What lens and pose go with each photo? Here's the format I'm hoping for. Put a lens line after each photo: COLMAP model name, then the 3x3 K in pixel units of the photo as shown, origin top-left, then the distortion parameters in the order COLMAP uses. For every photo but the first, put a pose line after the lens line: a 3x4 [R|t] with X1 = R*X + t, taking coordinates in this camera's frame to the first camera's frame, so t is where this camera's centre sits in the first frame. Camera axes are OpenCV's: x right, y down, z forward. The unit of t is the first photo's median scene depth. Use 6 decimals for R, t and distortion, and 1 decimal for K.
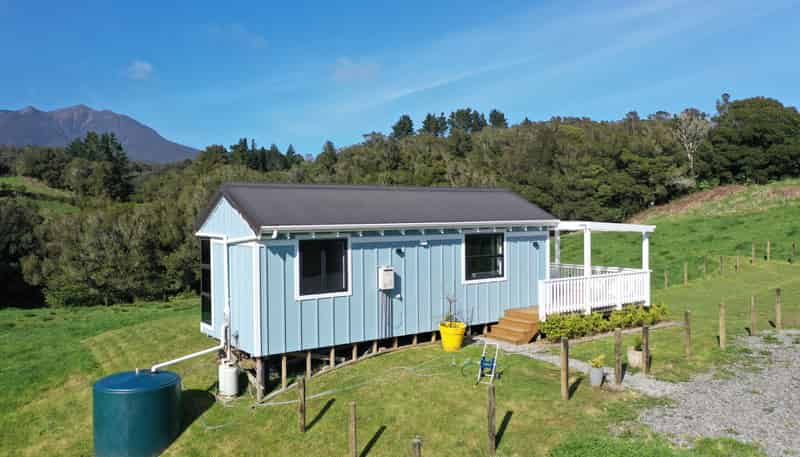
lens RADIAL K [[633.2, 0, 399.9], [0, 633.2, 226.7], [0, 0, 1]] dist [-0.010886, -0.000483]
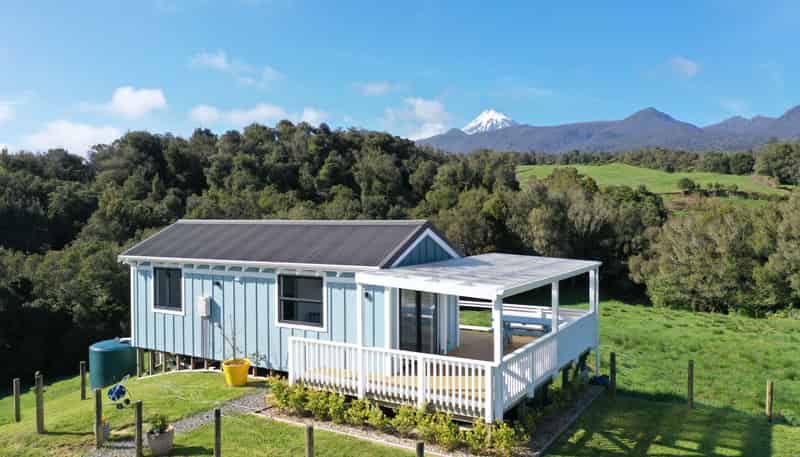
lens RADIAL K [[633.2, 0, 400.0], [0, 633.2, 226.7], [0, 0, 1]] dist [-0.010886, -0.000483]
pose [[0.381058, 0.025646, -0.924195, 1.005314], [-0.015211, 0.999654, 0.021468, -0.079495], [0.924426, 0.005877, 0.381317, 0.771573]]
